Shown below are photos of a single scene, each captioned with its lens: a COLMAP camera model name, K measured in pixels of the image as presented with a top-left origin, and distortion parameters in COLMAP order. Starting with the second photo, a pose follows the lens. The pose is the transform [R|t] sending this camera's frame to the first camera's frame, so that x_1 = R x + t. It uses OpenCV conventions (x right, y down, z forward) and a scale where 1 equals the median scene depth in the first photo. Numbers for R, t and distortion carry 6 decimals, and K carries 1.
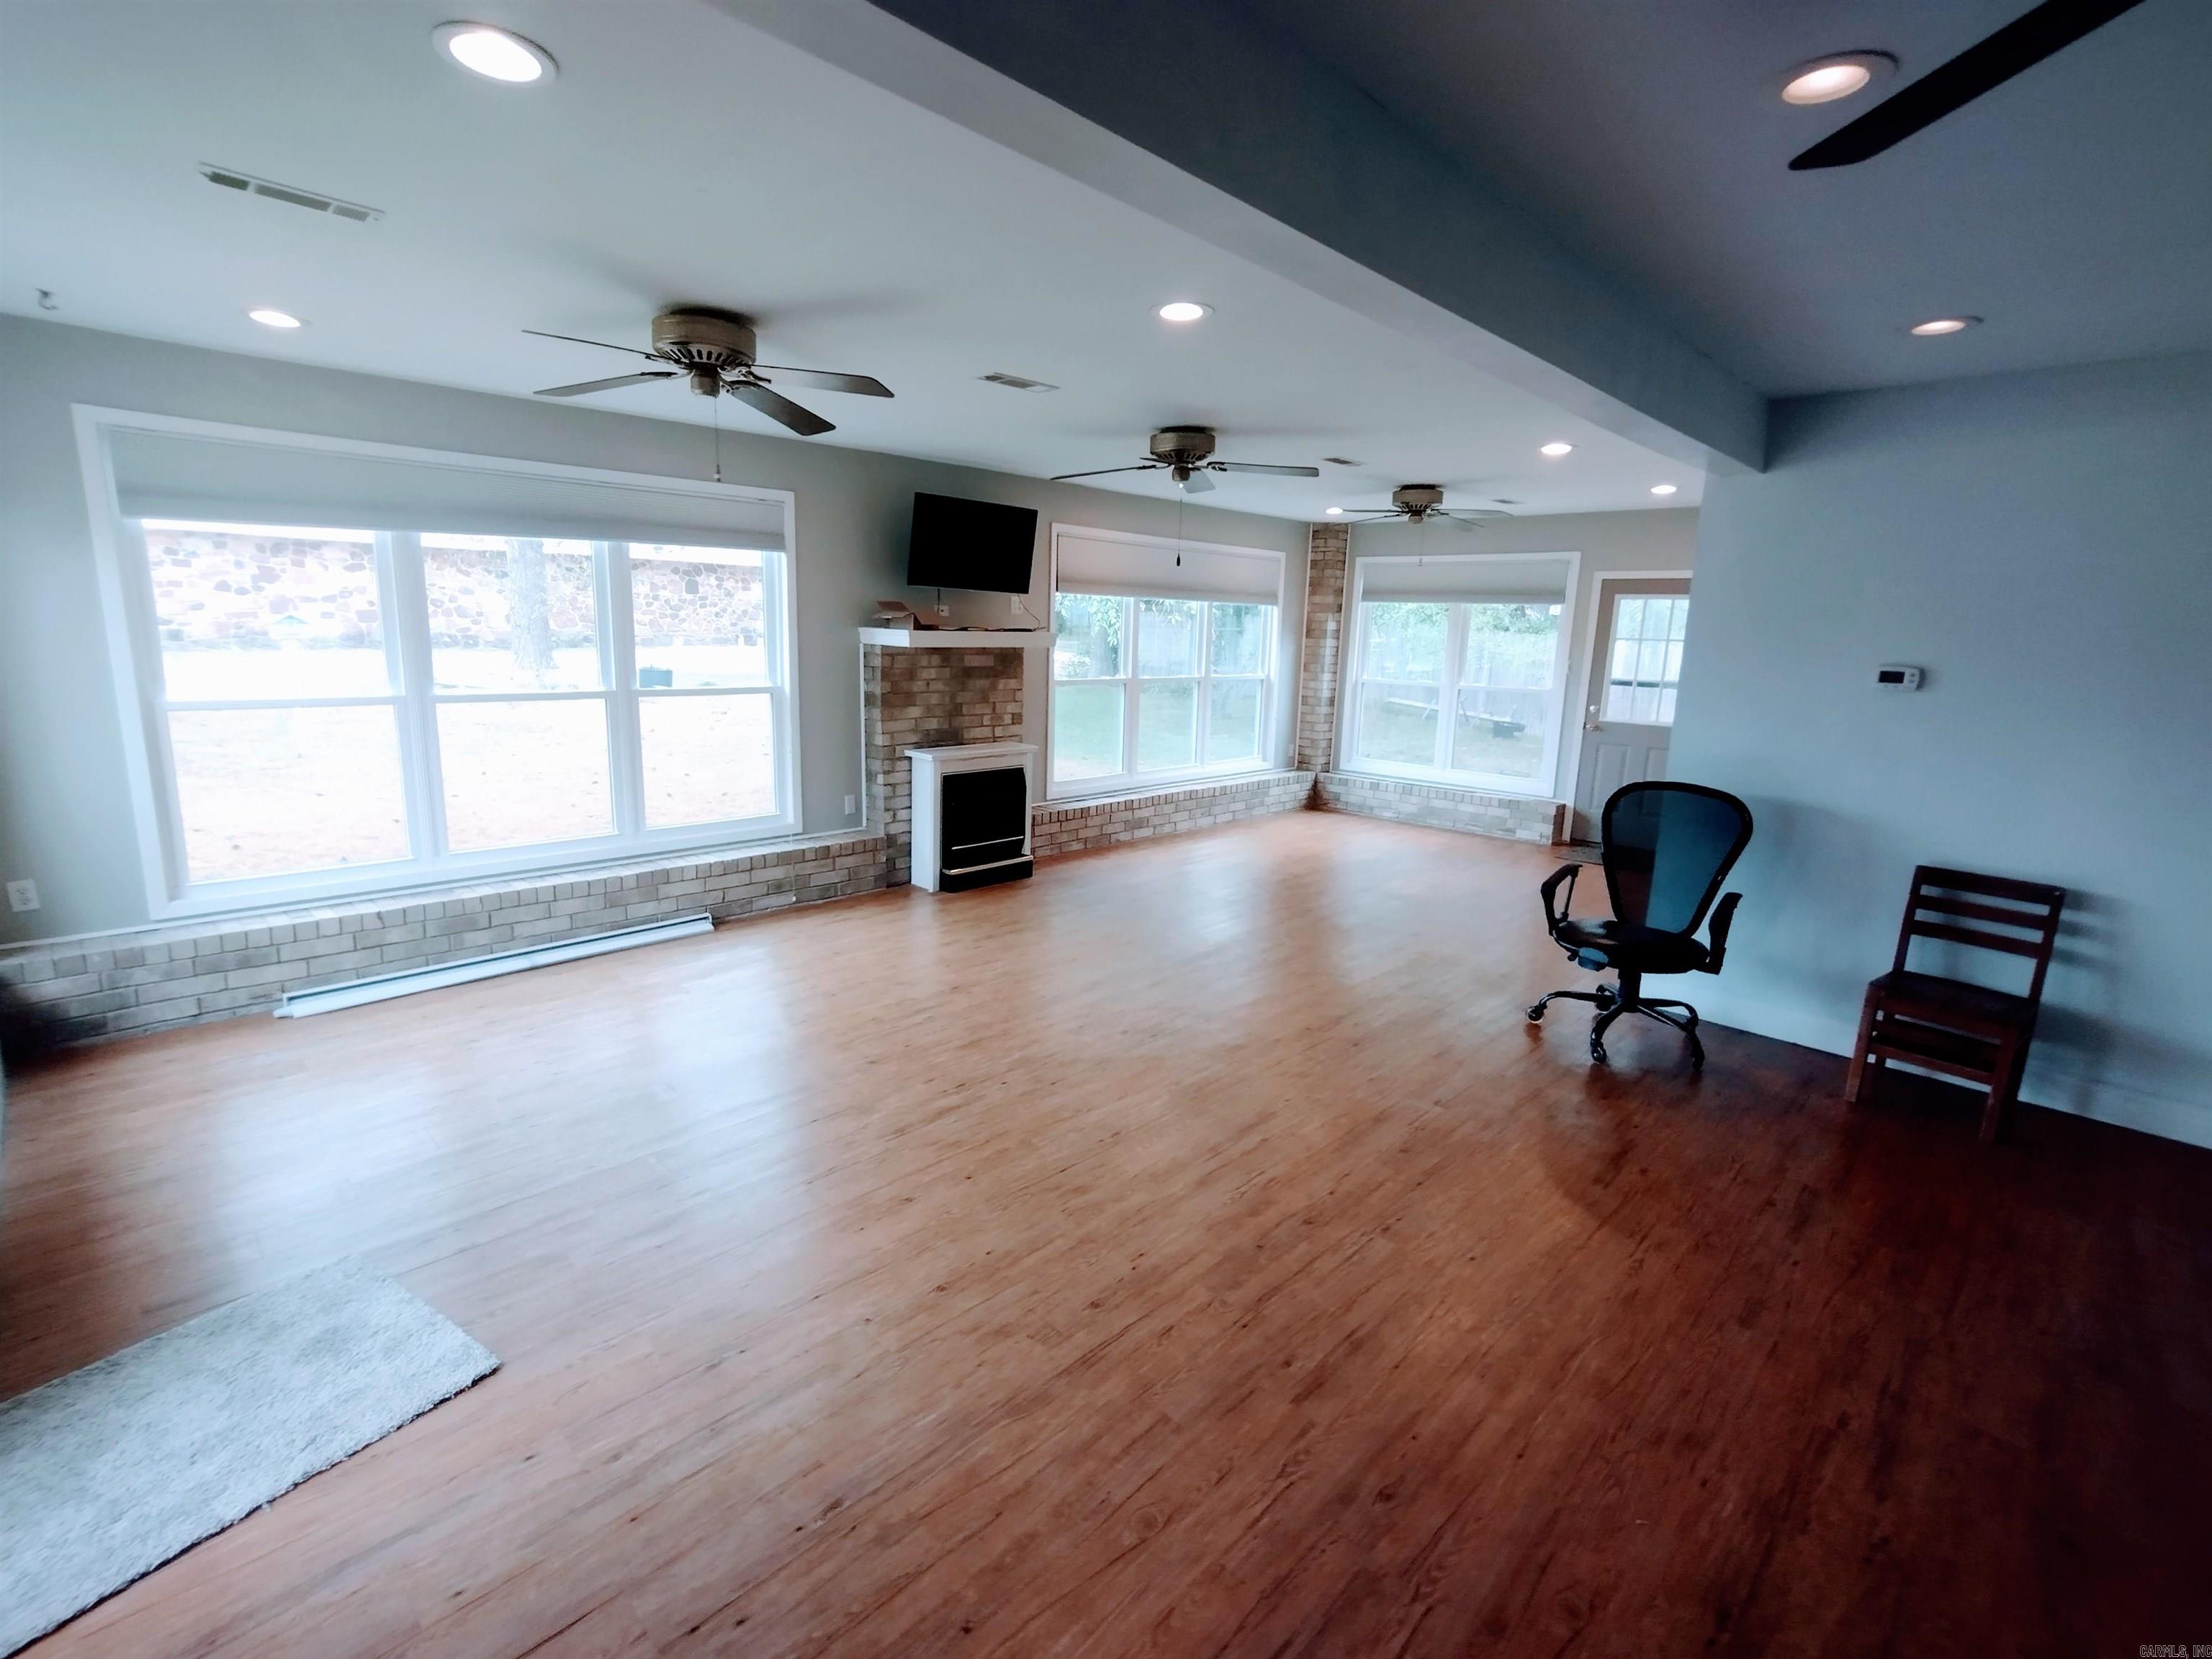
lens RADIAL K [[1018.3, 0, 1093.6], [0, 1018.3, 820.1], [0, 0, 1]] dist [-0.005597, -0.001097]
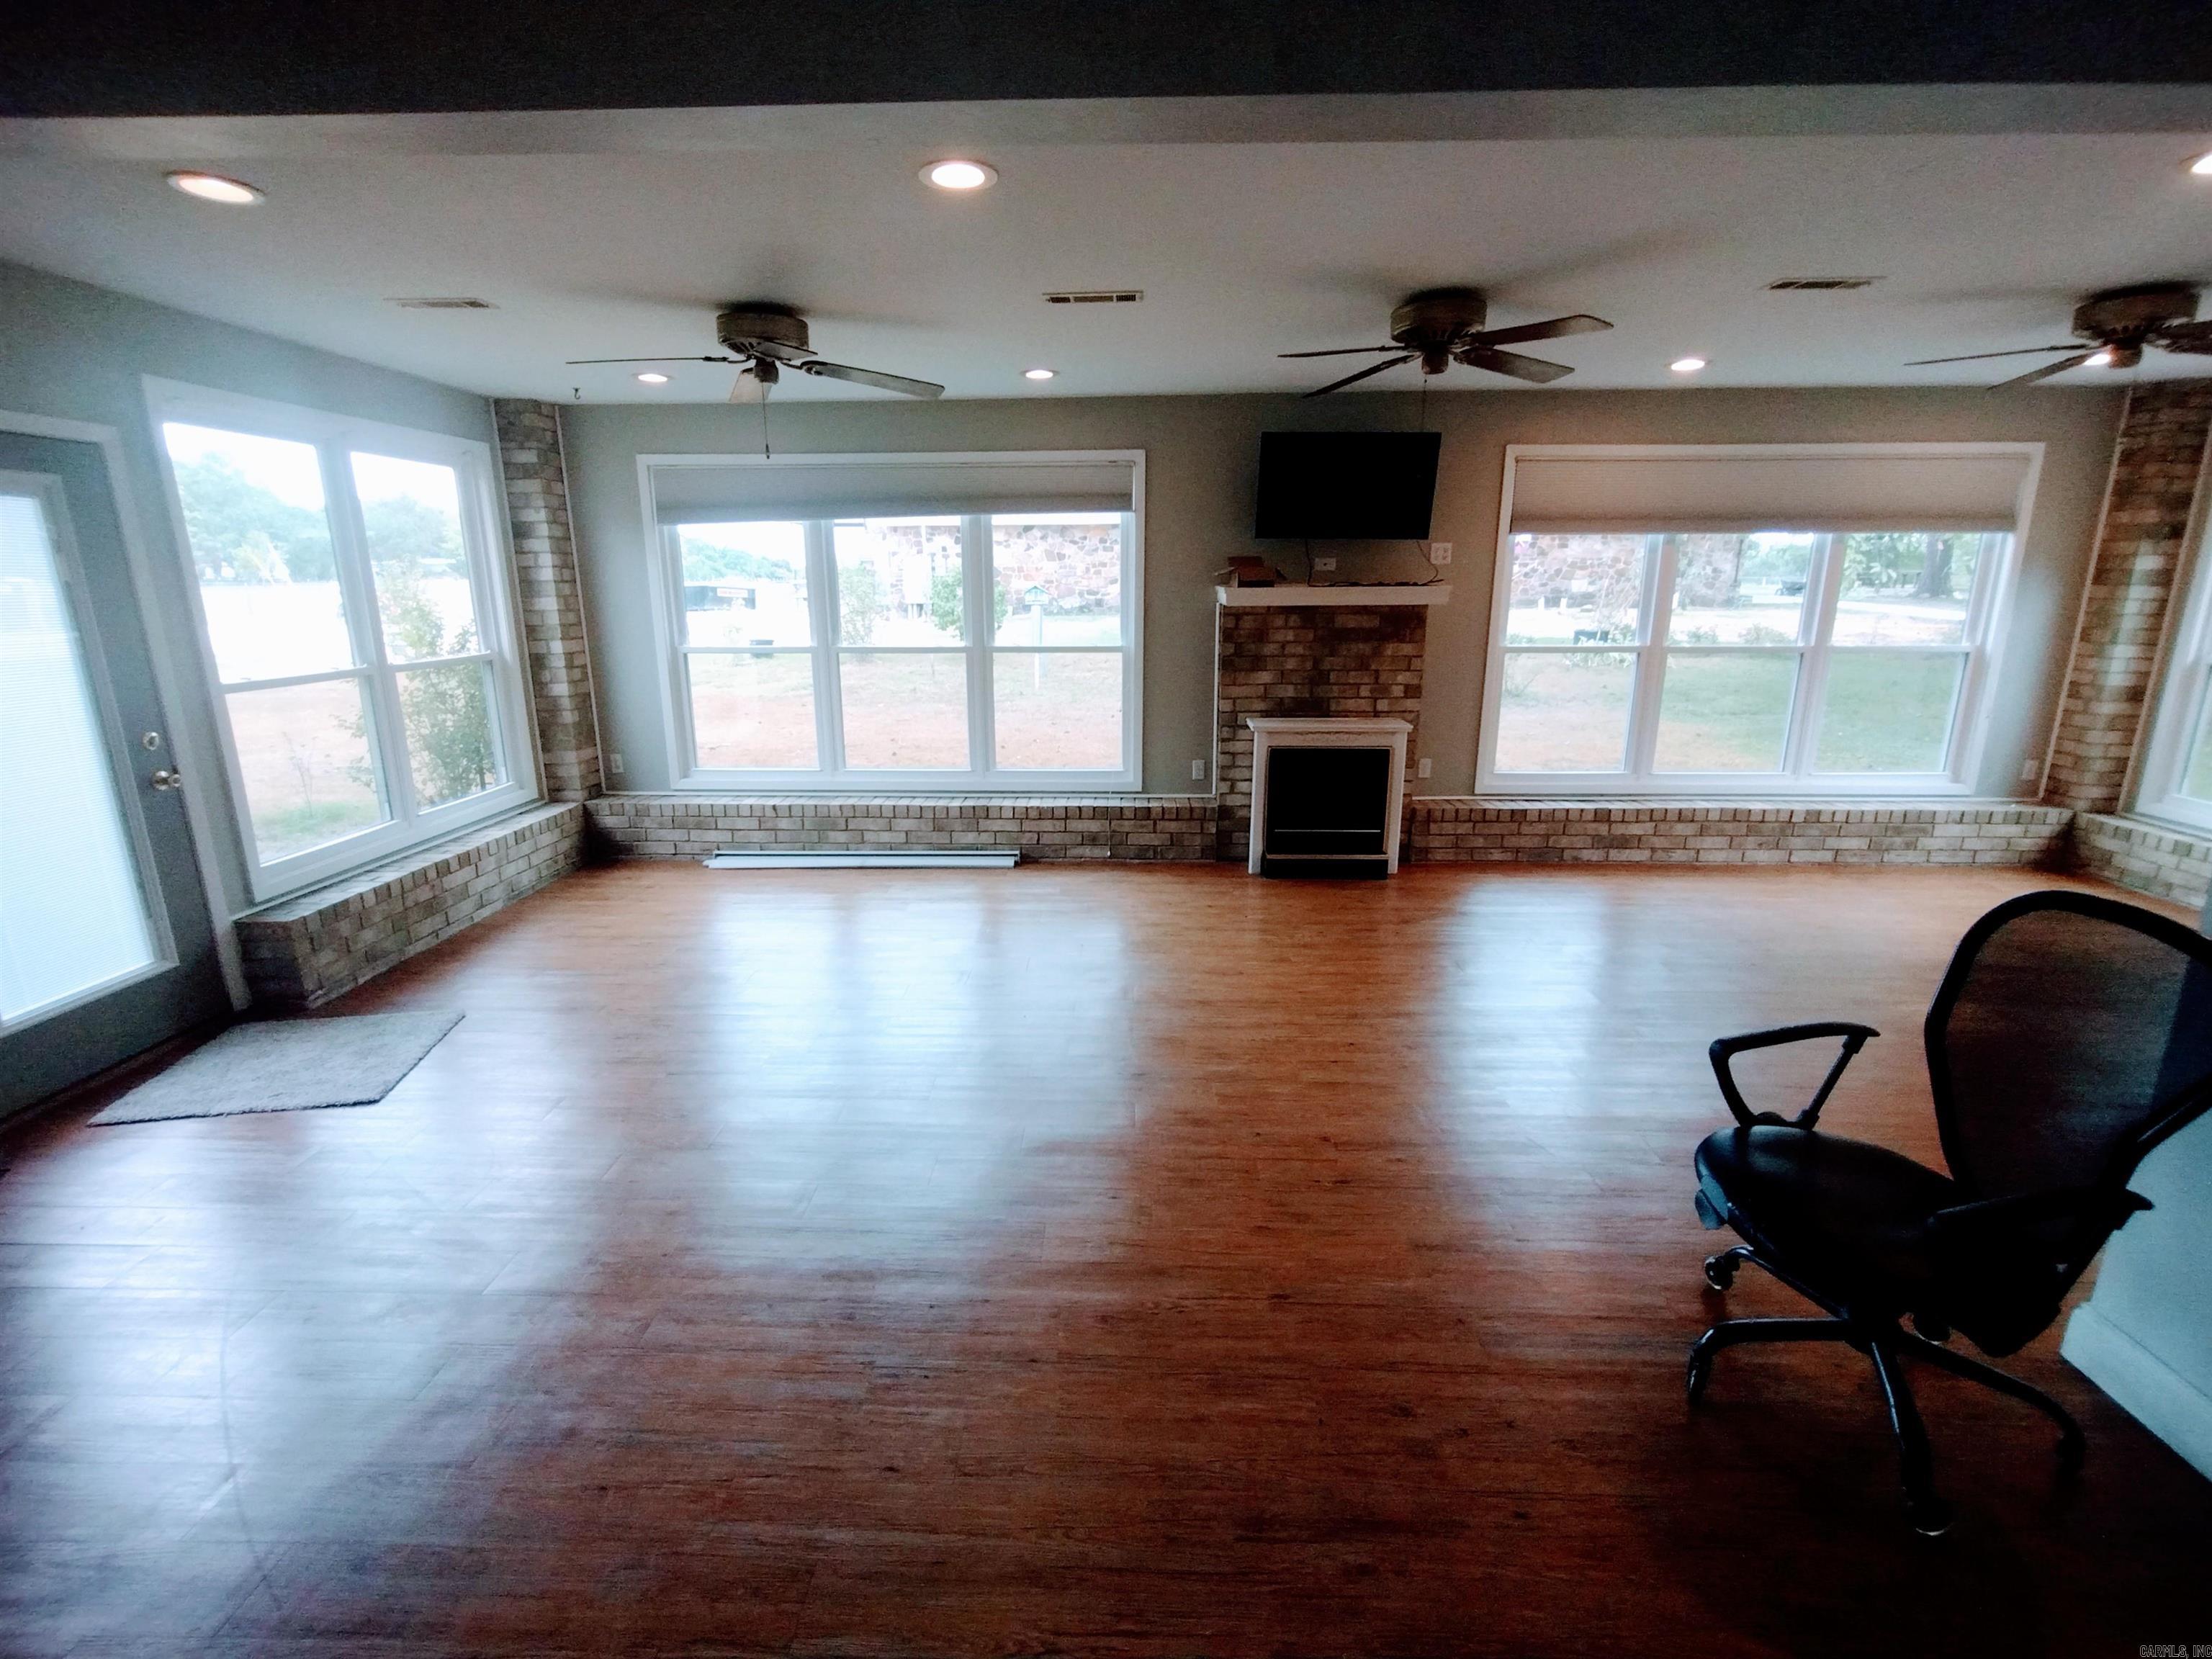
lens RADIAL K [[1004.3, 0, 1087.0], [0, 1004.3, 827.7], [0, 0, 1]] dist [-0.003166, -0.001236]
pose [[0.673812, 0.148943, -0.723736, 0.391378], [-0.116104, 0.988648, 0.095367, -0.039691], [0.729724, 0.019770, 0.683456, 0.265459]]
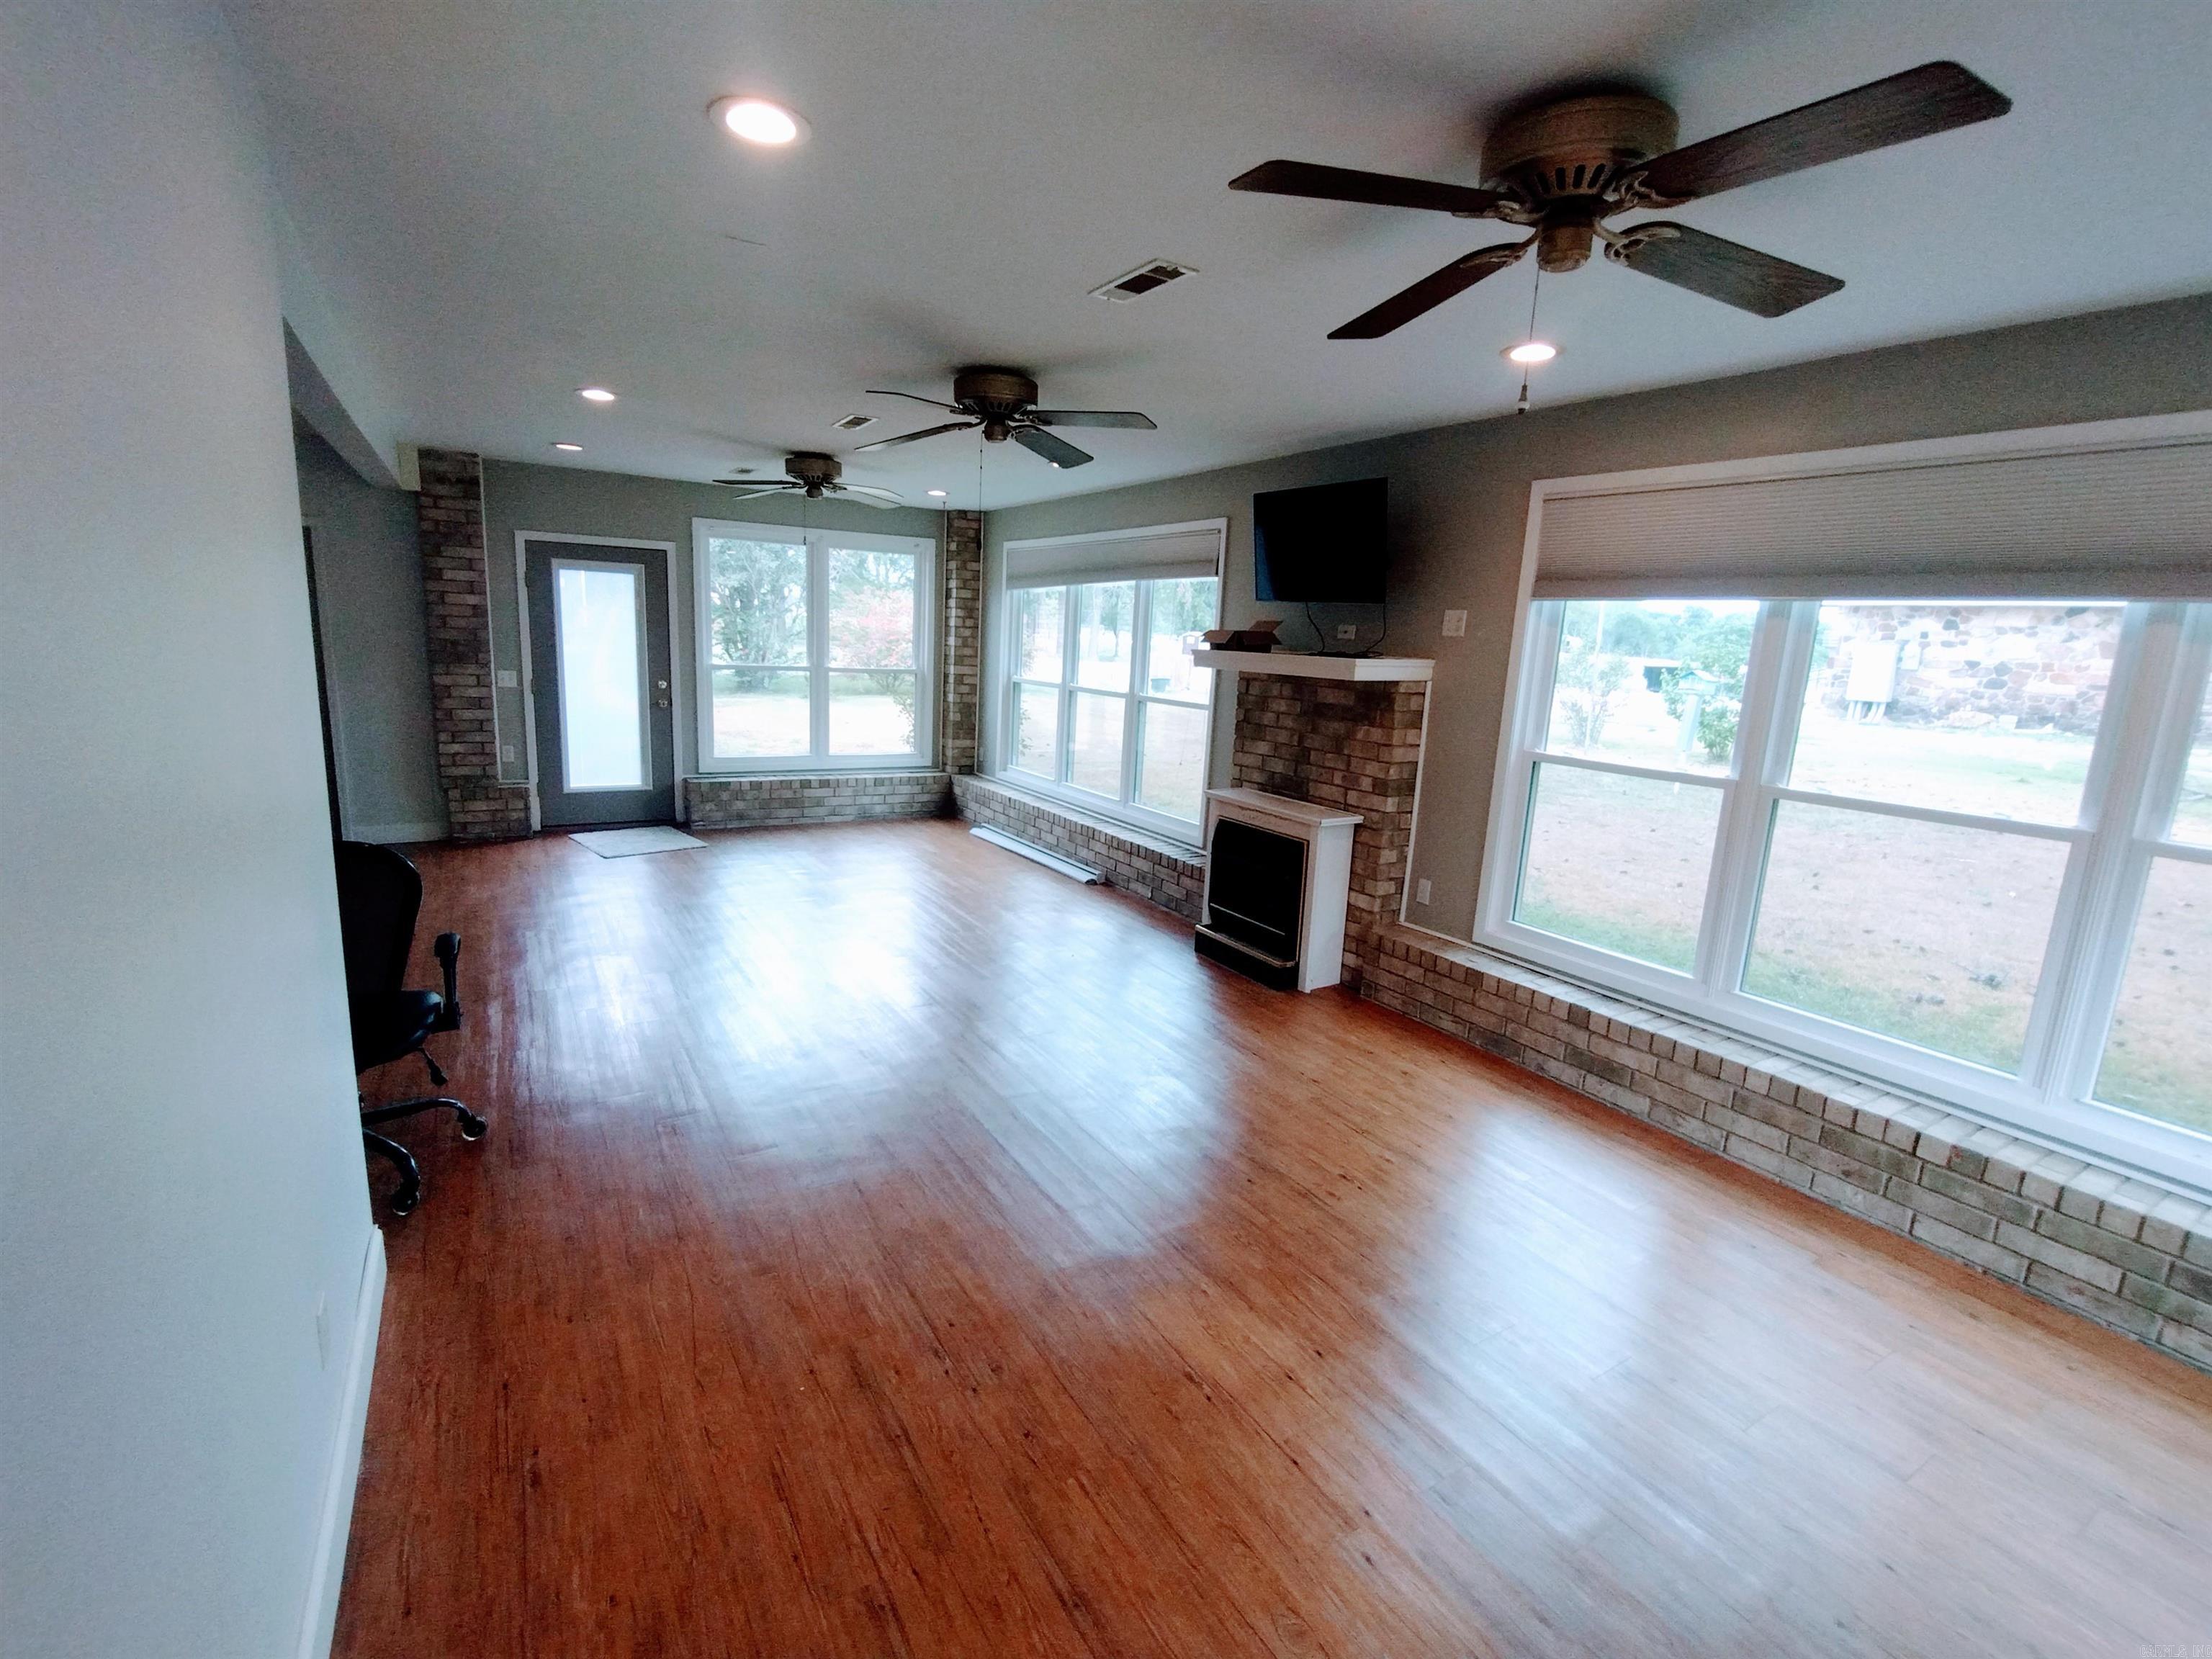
lens RADIAL K [[1004.3, 0, 1087.0], [0, 1004.3, 827.7], [0, 0, 1]] dist [-0.003166, -0.001236]
pose [[-0.253628, 0.146906, -0.956081, 0.682250], [-0.234884, 0.949464, 0.208200, -0.183280], [0.938351, 0.277374, -0.206305, 1.050858]]
